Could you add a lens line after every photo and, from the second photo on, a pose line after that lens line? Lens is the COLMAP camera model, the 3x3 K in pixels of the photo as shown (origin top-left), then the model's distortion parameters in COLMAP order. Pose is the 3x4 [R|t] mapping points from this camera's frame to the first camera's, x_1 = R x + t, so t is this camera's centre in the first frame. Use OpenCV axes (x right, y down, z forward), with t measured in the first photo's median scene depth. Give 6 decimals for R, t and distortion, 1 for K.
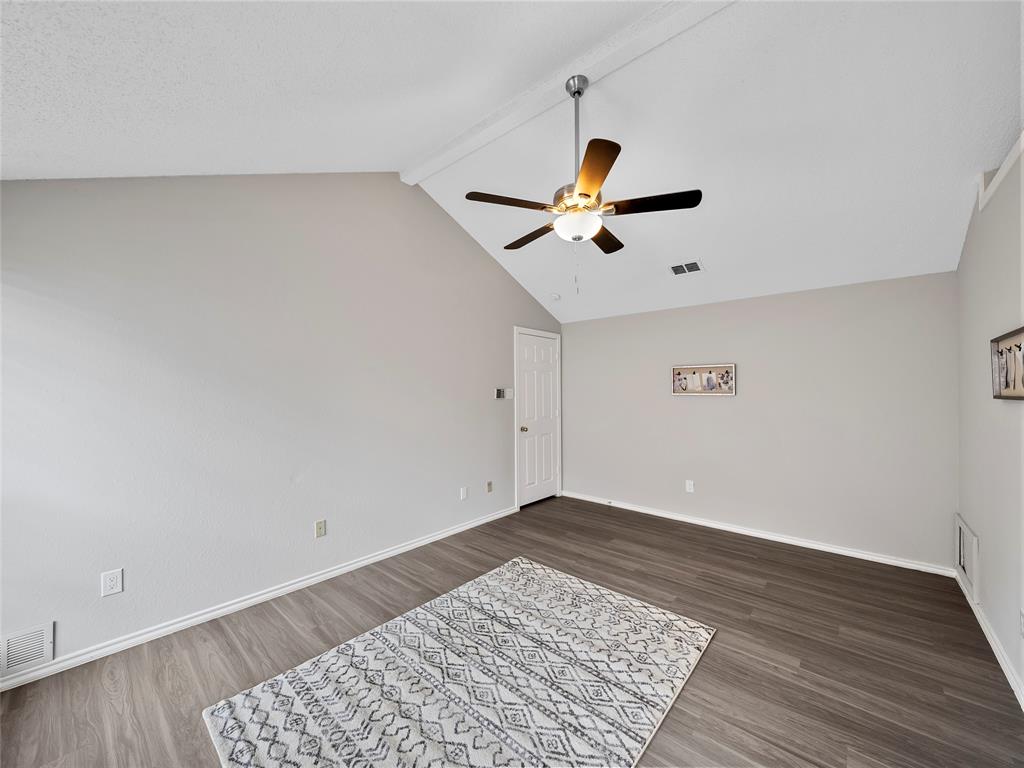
lens RADIAL K [[399.1, 0, 514.7], [0, 399.1, 386.4], [0, 0, 1]] dist [-0.009276, -0.000318]
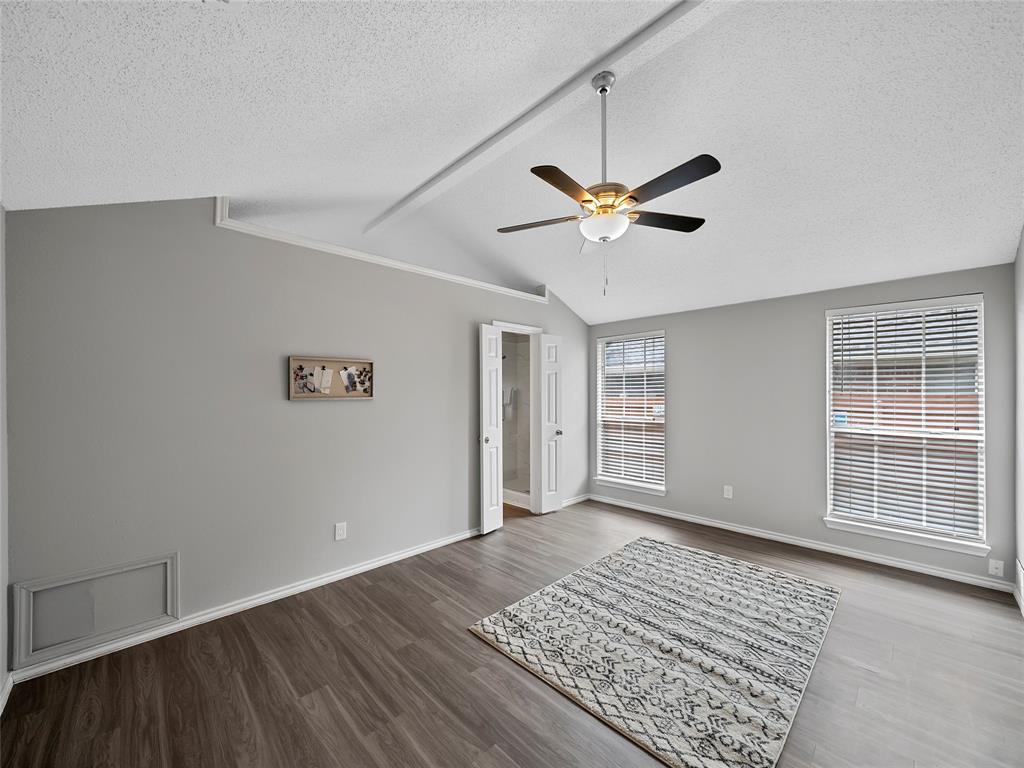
lens RADIAL K [[399.1, 0, 506.6], [0, 399.1, 387.2], [0, 0, 1]] dist [-0.009276, -0.000318]
pose [[-0.995662, 0.004840, 0.092915, 0.297495], [0.002687, 0.999725, -0.023282, 0.015969], [-0.093002, -0.022932, -0.995402, 1.928891]]
